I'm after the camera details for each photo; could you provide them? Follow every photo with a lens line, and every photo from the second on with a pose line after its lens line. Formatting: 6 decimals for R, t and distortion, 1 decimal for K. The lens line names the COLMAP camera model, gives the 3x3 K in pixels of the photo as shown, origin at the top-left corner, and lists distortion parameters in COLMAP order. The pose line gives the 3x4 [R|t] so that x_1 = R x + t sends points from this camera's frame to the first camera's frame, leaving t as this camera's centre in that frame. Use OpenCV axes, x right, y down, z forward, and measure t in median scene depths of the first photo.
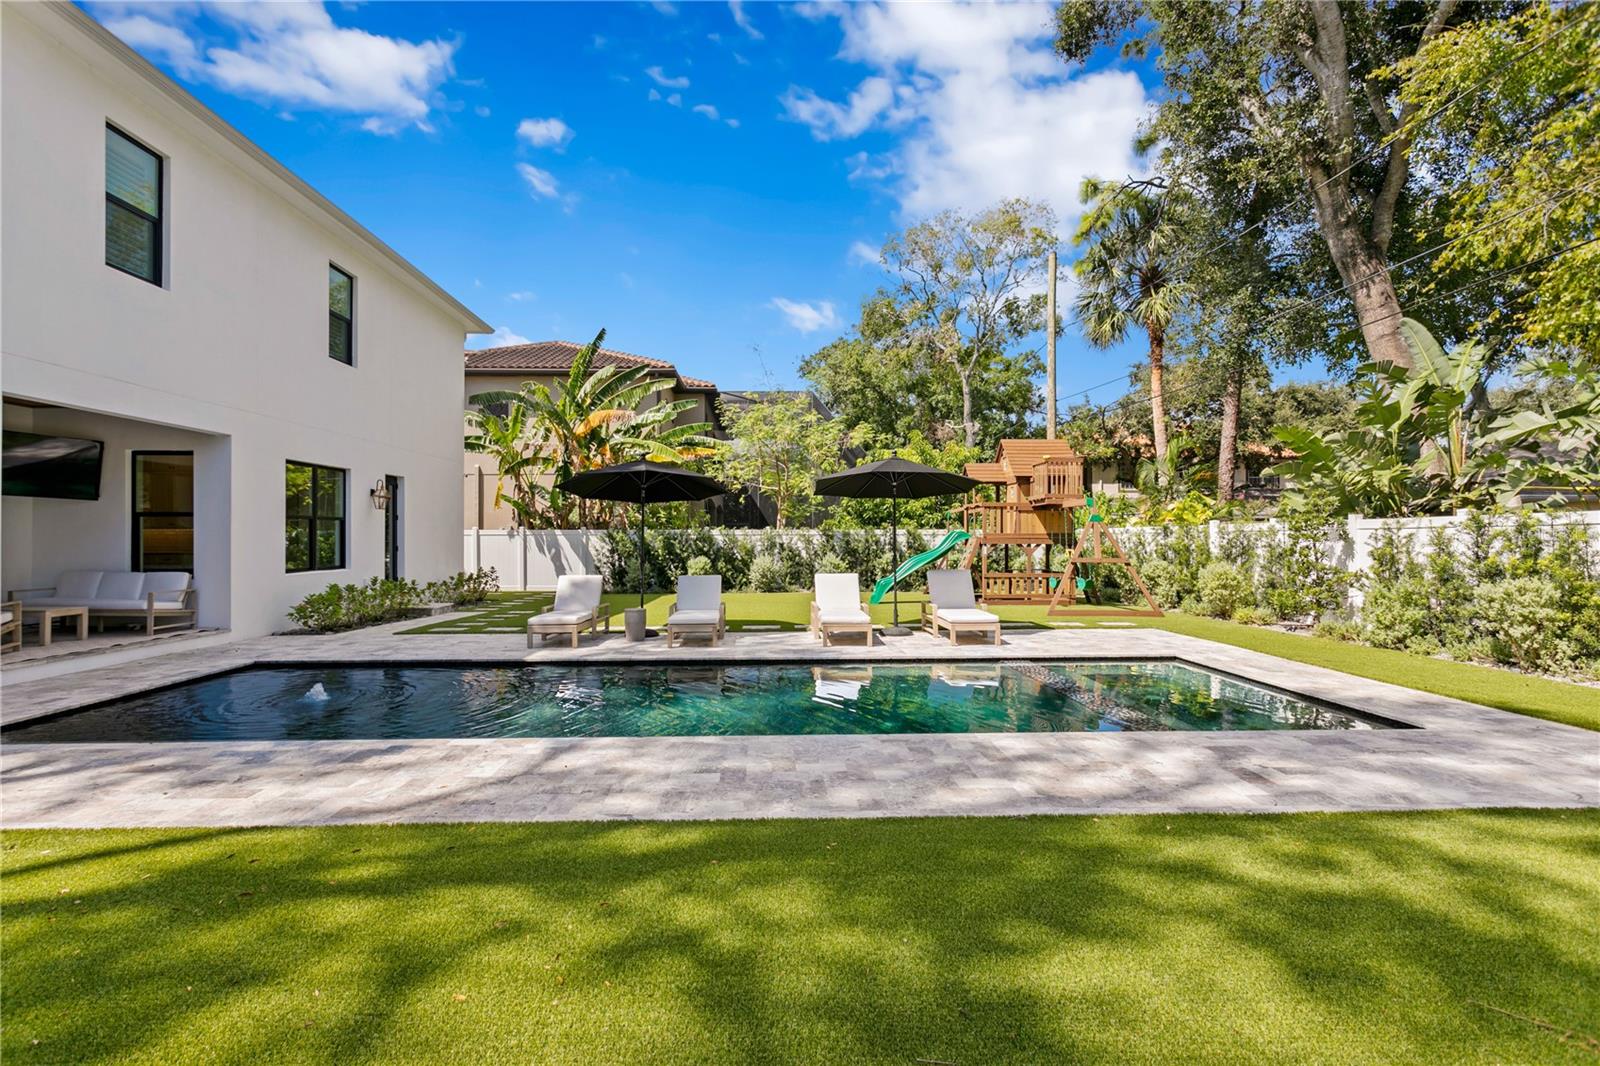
lens RADIAL K [[753.5, 0, 780.3], [0, 753.5, 531.2], [0, 0, 1]] dist [-0.004308, 0.000434]
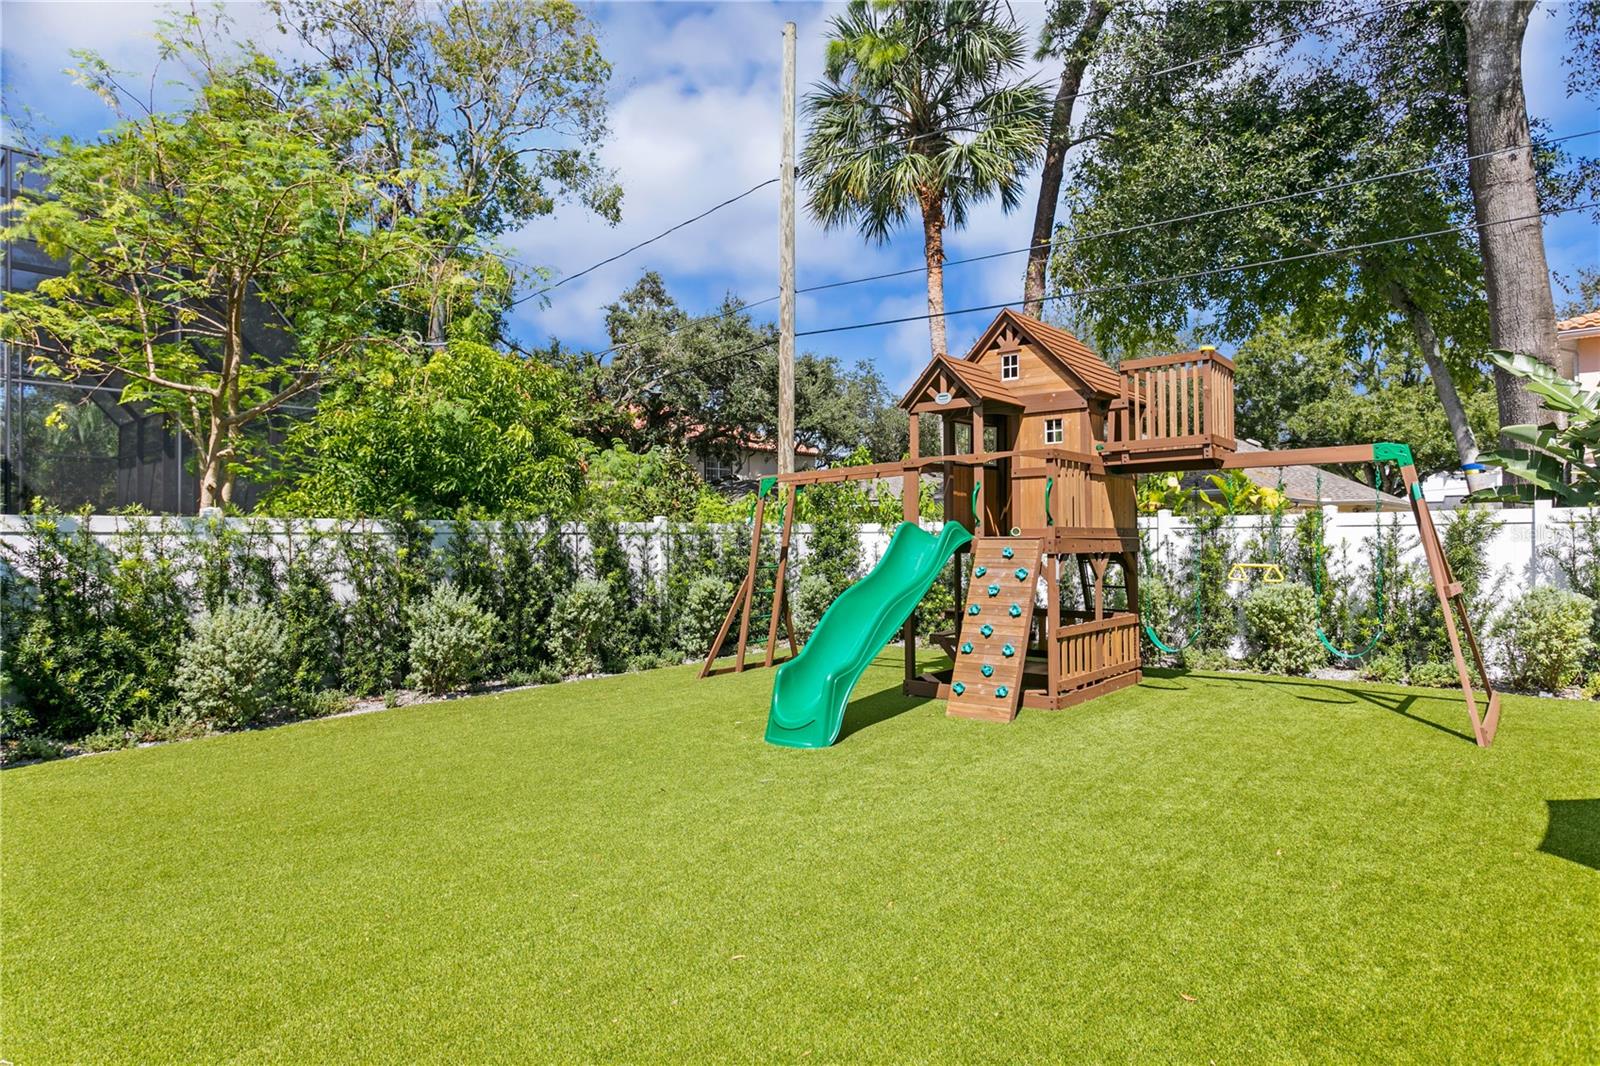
lens RADIAL K [[918.9, 0, 804.6], [0, 918.9, 523.1], [0, 0, 1]] dist [-0.009695, 0.001445]
pose [[0.682843, 0.010394, 0.730491, -0.128795], [-0.001854, 0.999920, -0.012494, 0.004877], [-0.730563, 0.007177, 0.682808, 0.589217]]
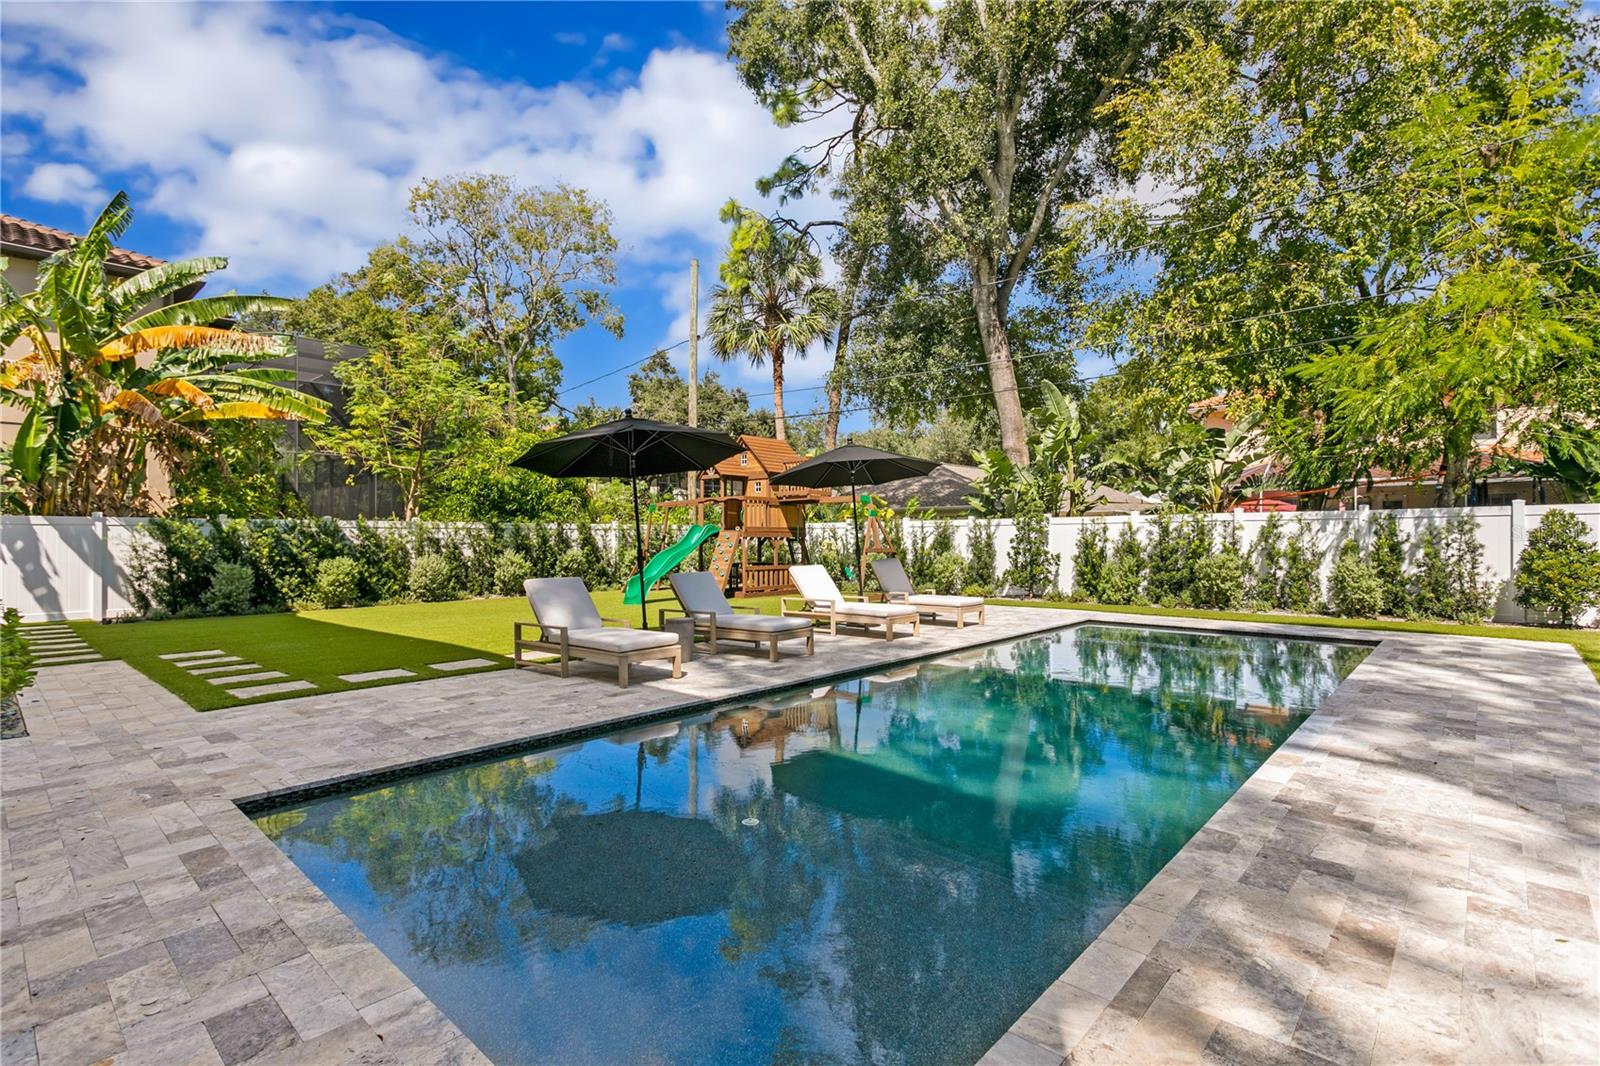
lens RADIAL K [[753.5, 0, 799.7], [0, 753.5, 526.9], [0, 0, 1]] dist [-0.004308, 0.000434]
pose [[0.697811, 0.010105, 0.716210, -0.305541], [-0.004668, 0.999943, -0.009560, 0.009338], [-0.716266, 0.003328, 0.697819, 0.187807]]
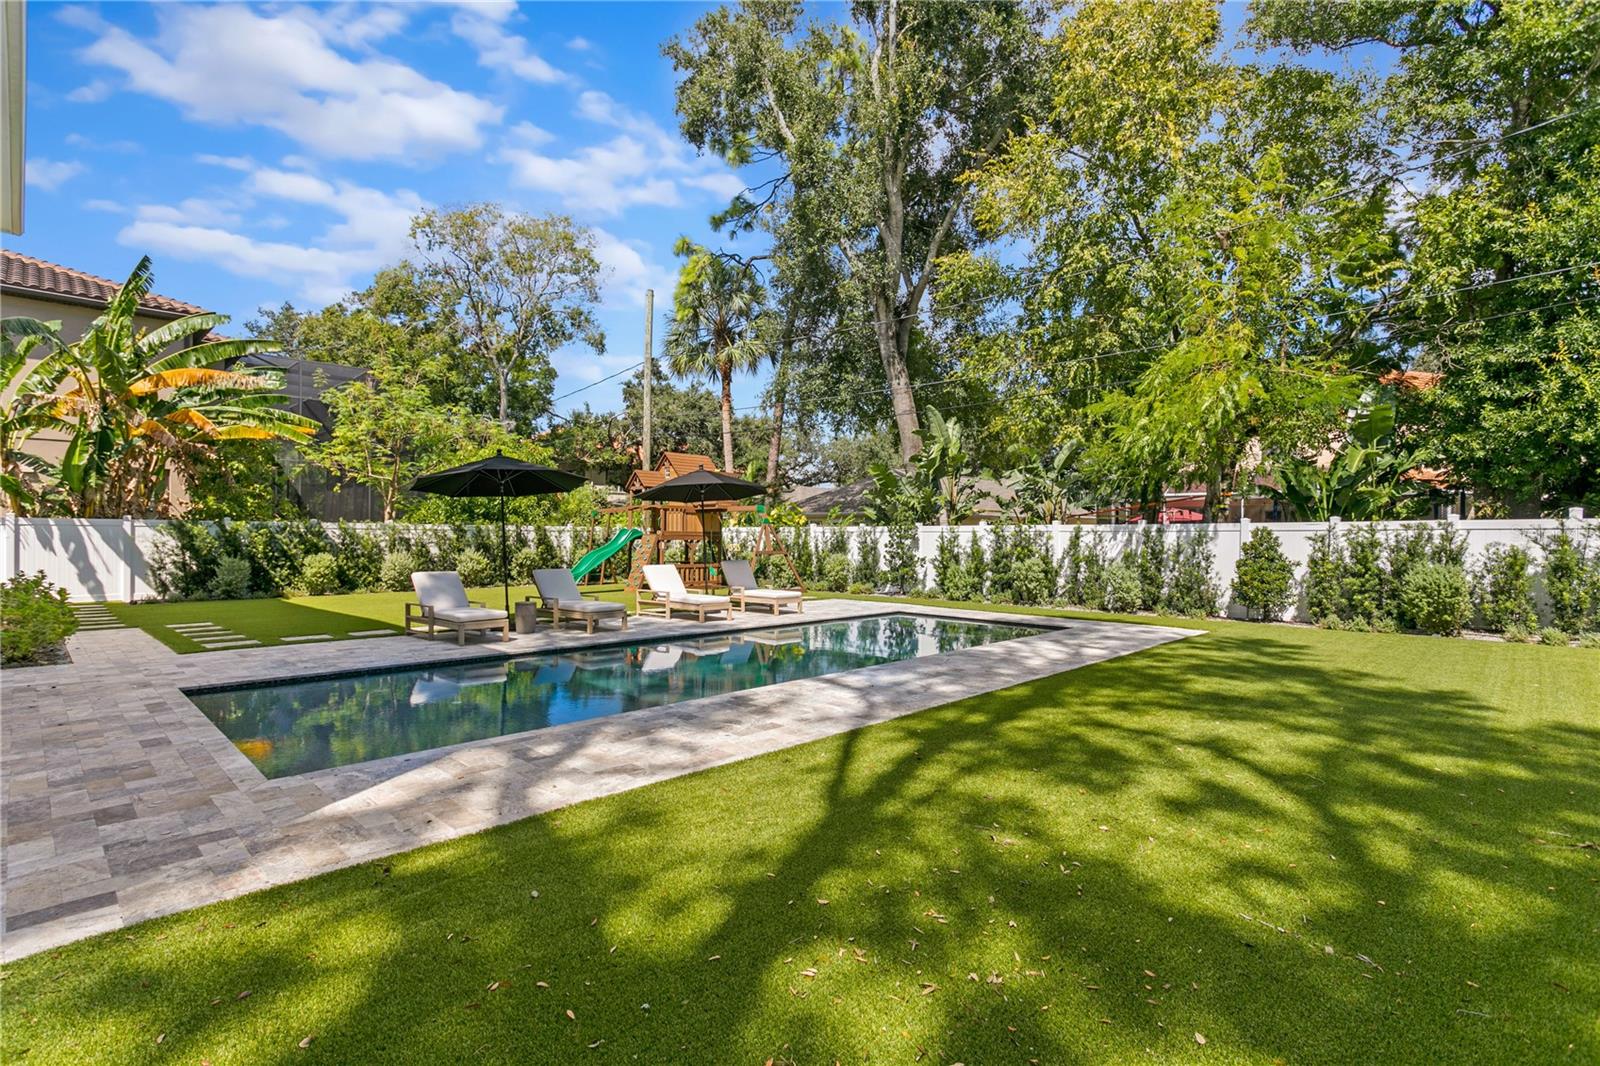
lens RADIAL K [[753.5, 0, 794.1], [0, 753.5, 527.9], [0, 0, 1]] dist [-0.004308, 0.000434]
pose [[0.721785, 0.014163, 0.691972, -0.305926], [-0.014803, 0.999878, -0.005024, 0.000557], [-0.691959, -0.006617, 0.721907, 0.000899]]
